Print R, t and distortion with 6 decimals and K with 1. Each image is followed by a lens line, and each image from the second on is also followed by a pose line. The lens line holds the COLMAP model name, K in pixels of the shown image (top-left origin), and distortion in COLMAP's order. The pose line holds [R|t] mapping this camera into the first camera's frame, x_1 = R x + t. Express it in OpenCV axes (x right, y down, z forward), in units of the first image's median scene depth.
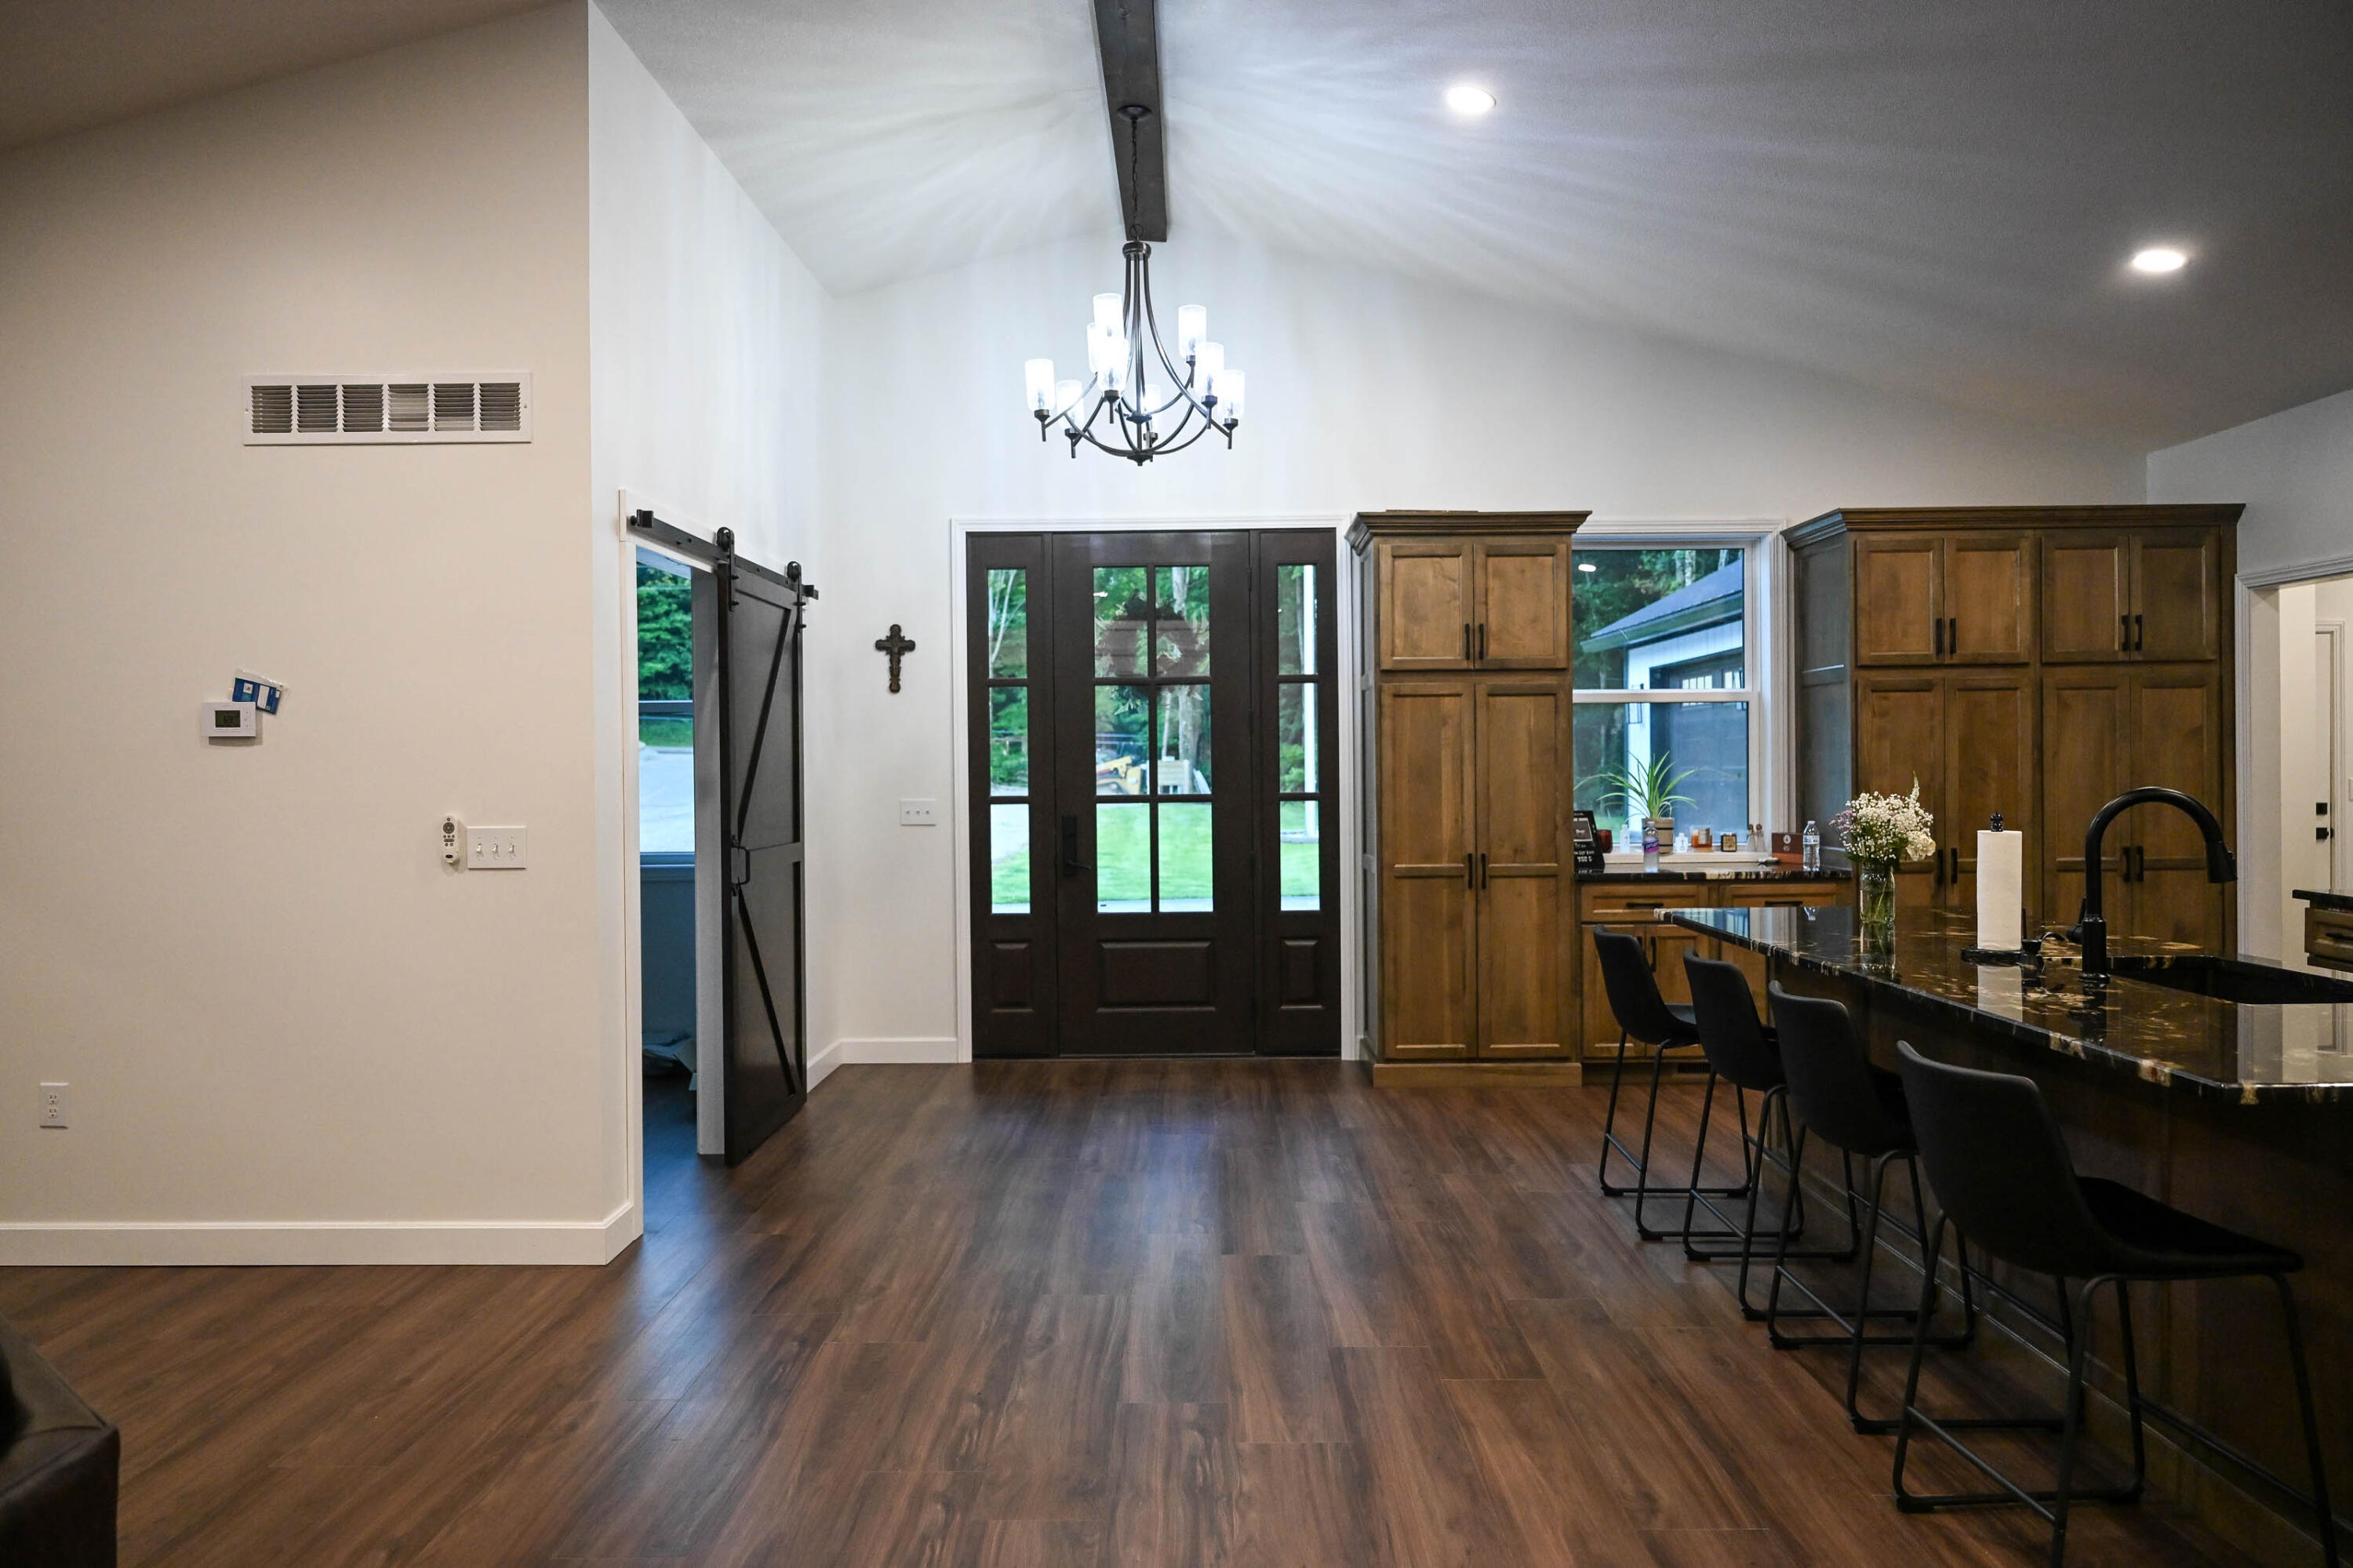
lens RADIAL K [[1547.3, 0, 1195.9], [0, 1547.3, 777.7], [0, 0, 1]] dist [-0.004973, 0.001940]
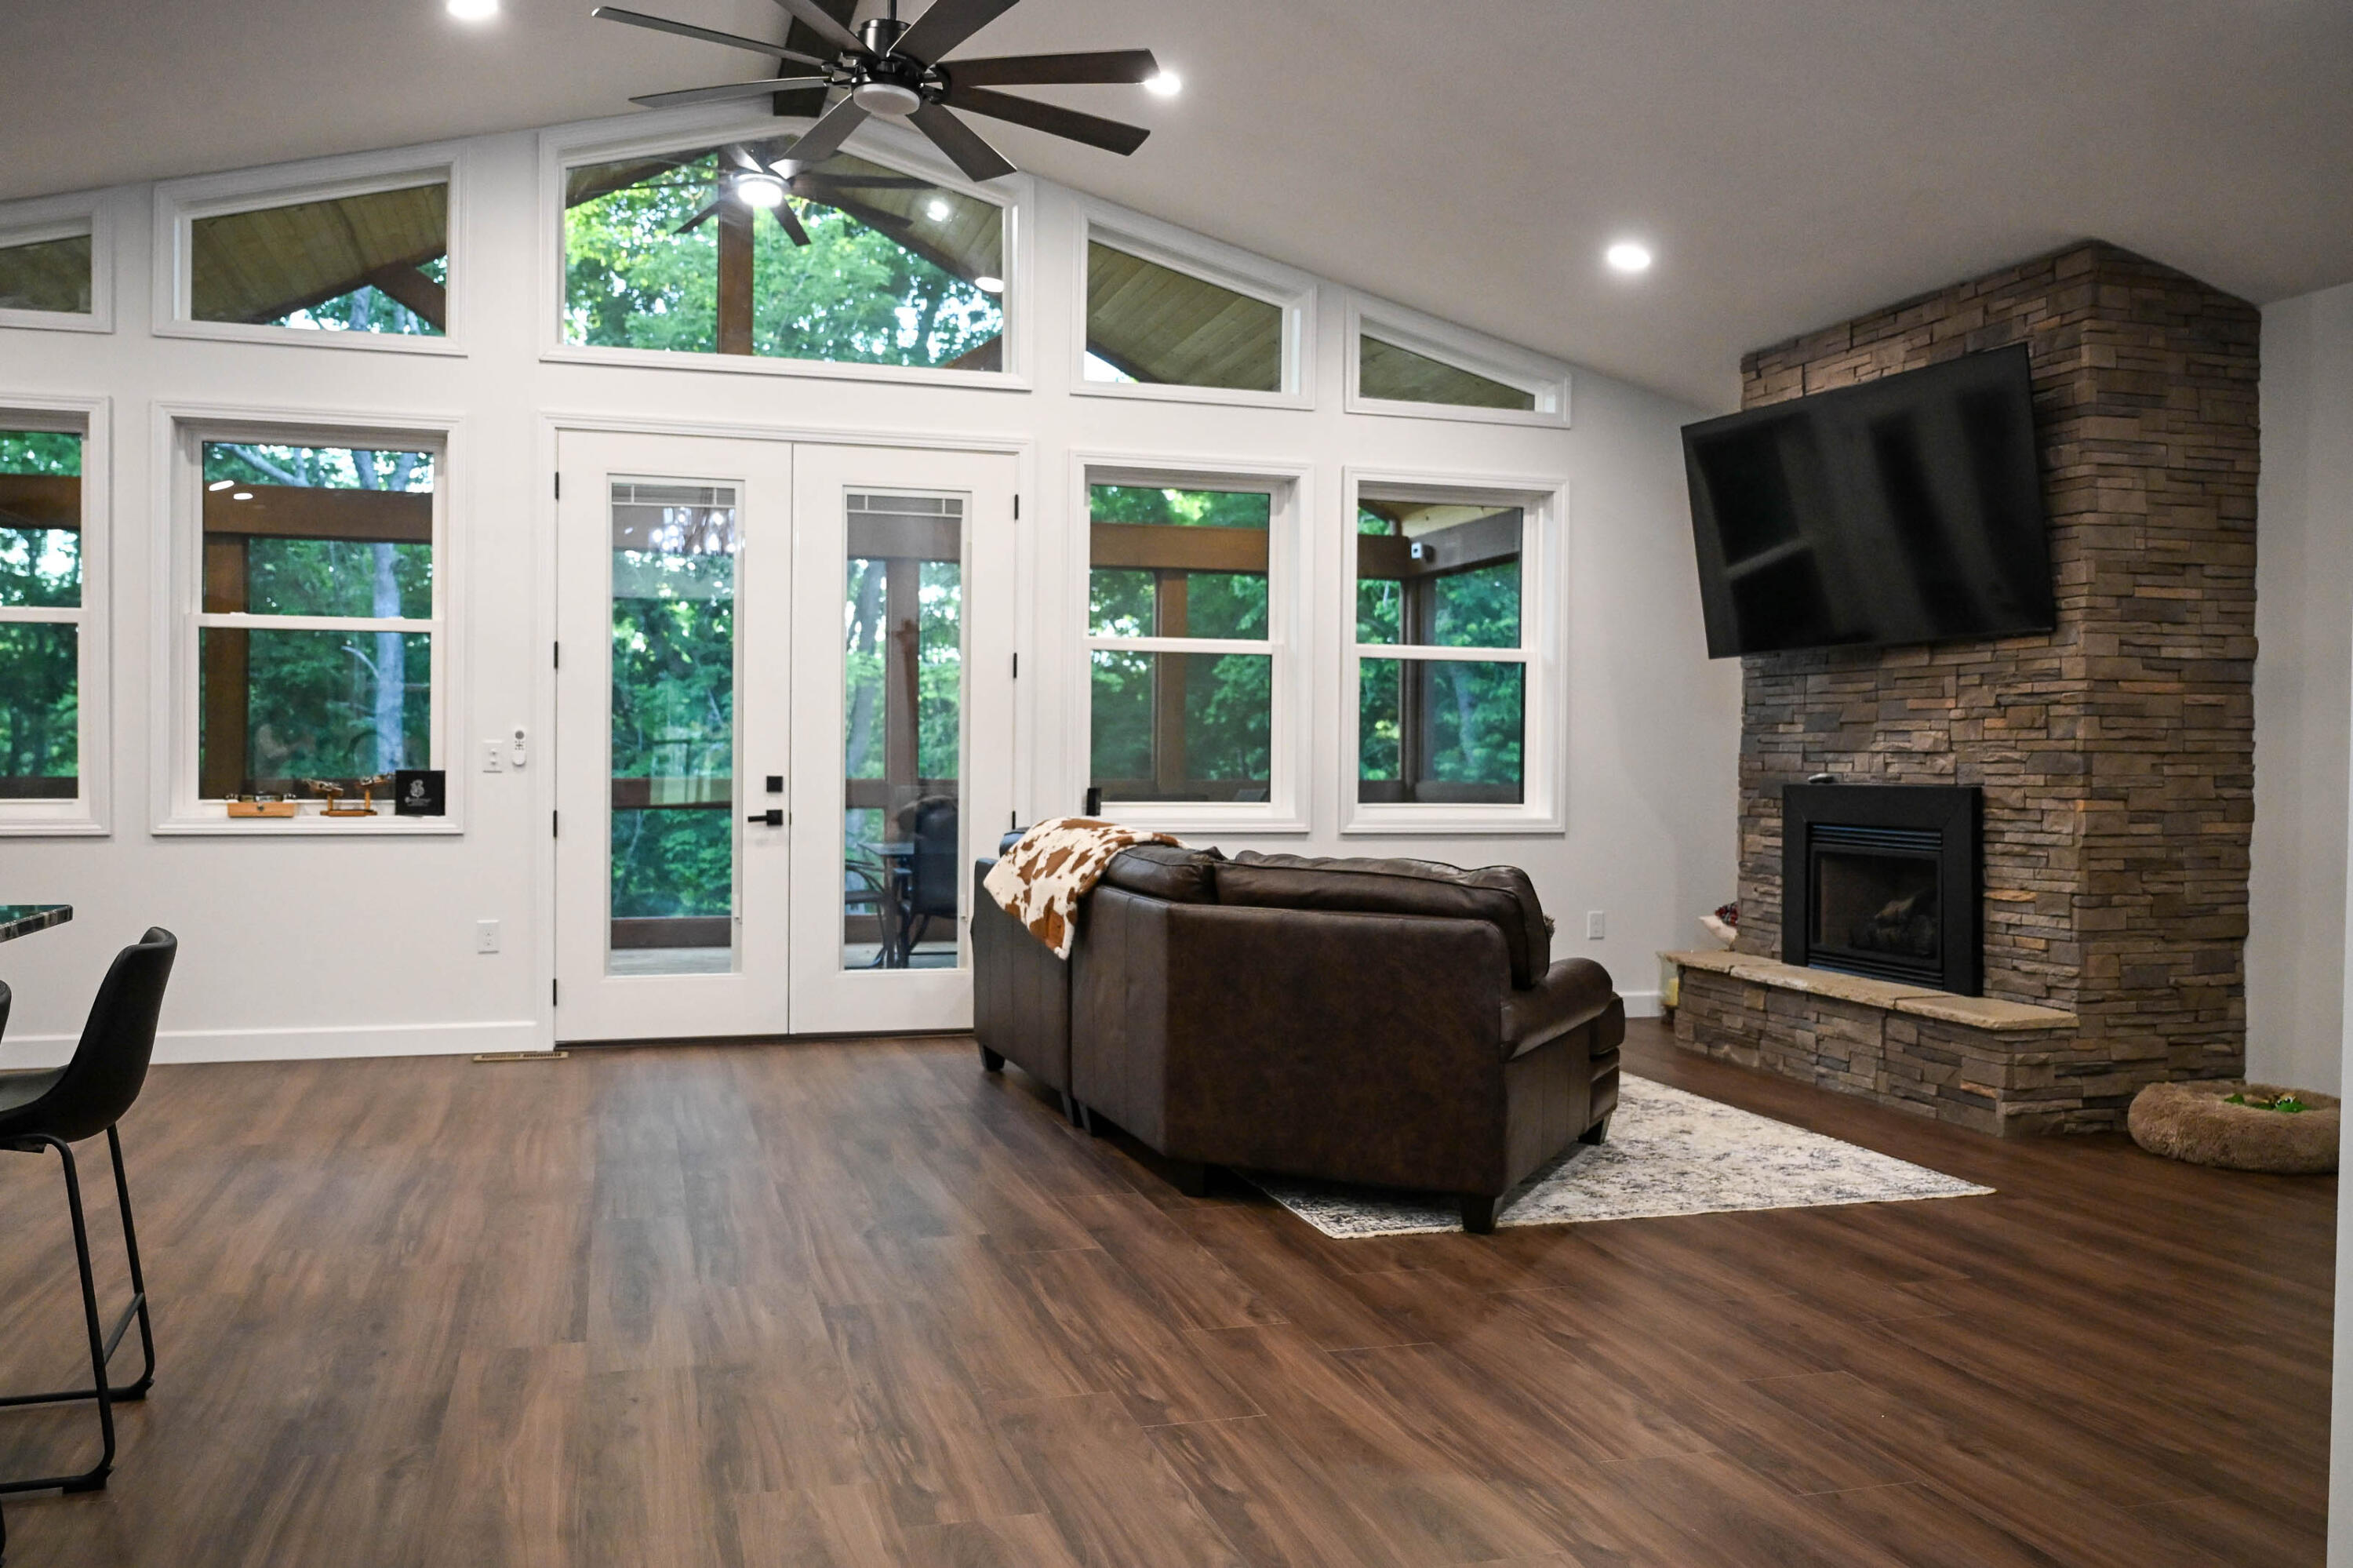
lens RADIAL K [[1870.8, 0, 1158.6], [0, 1870.8, 782.5], [0, 0, 1]] dist [-0.008668, -0.005162]
pose [[-0.959609, 0.003931, -0.281311, 0.141869], [-0.002428, 0.999749, 0.022252, 0.036061], [0.281328, 0.022036, -0.959359, 1.783839]]
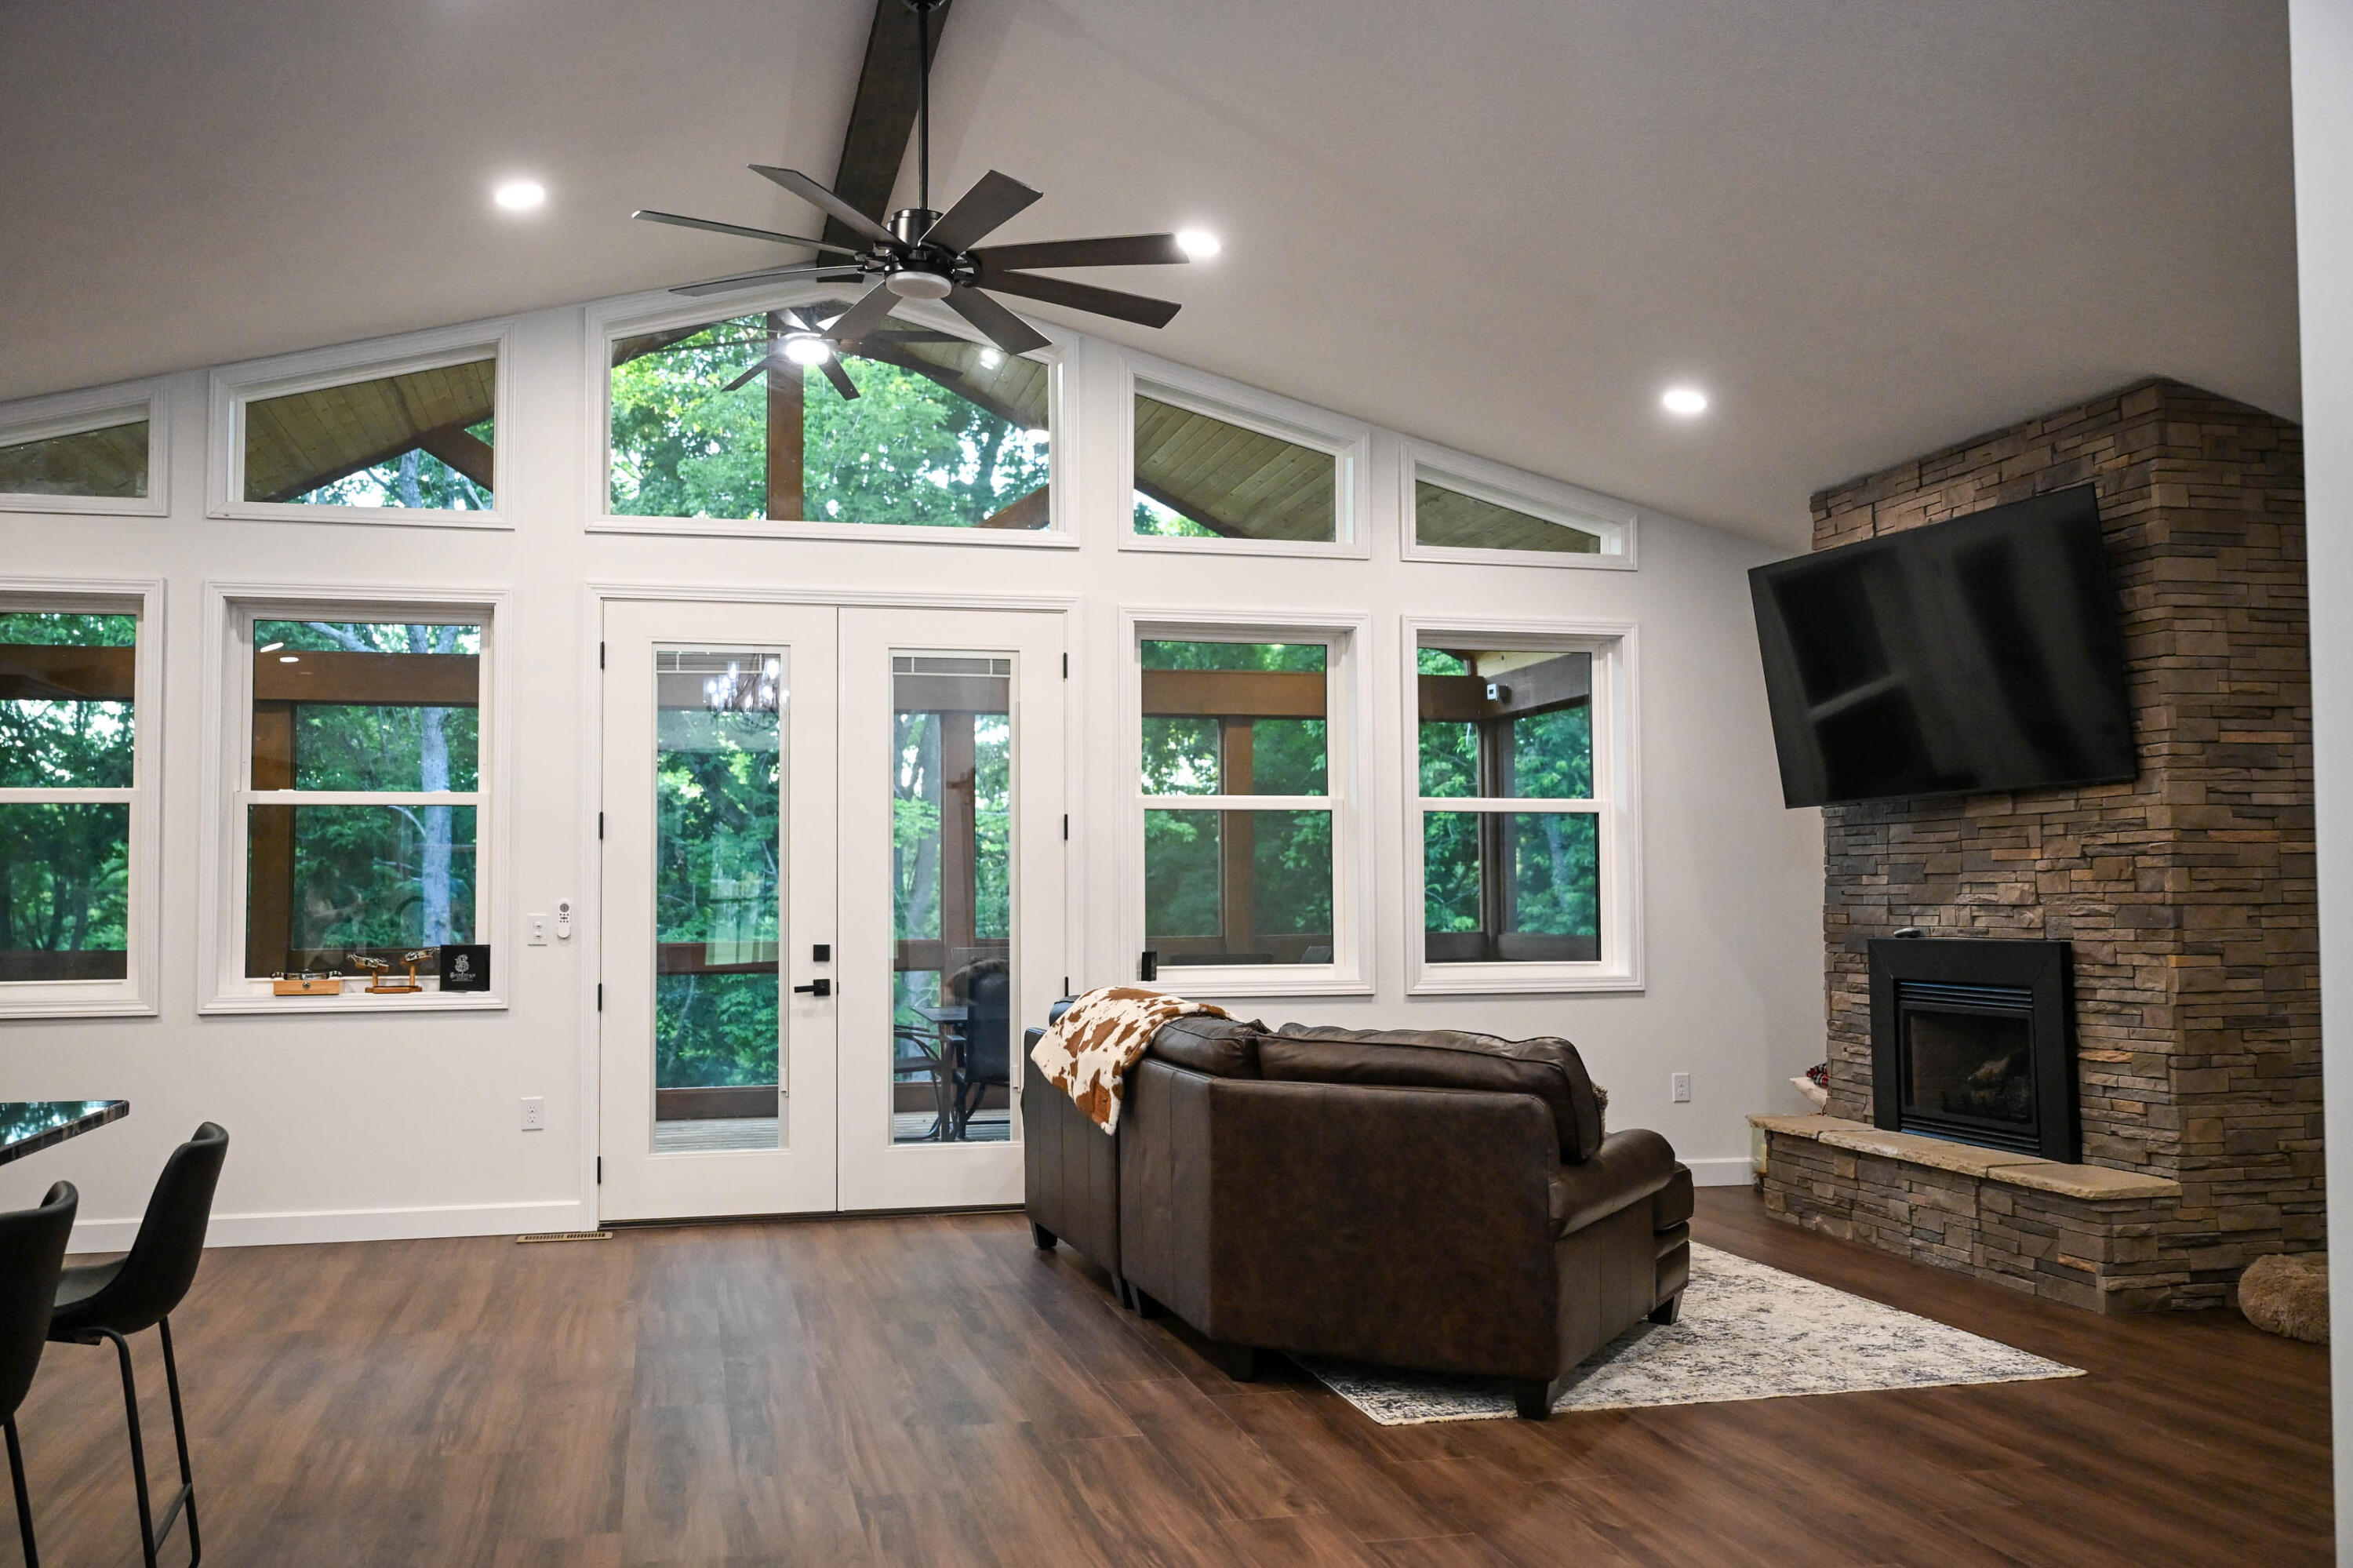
lens RADIAL K [[1997.8, 0, 1146.3], [0, 1997.8, 797.8], [0, 0, 1]] dist [-0.000466, -0.013410]
pose [[-0.972353, 0.002918, -0.233498, 0.129764], [0.013186, 0.999013, -0.042424, 0.012098], [0.233144, -0.044330, -0.971431, 1.875386]]
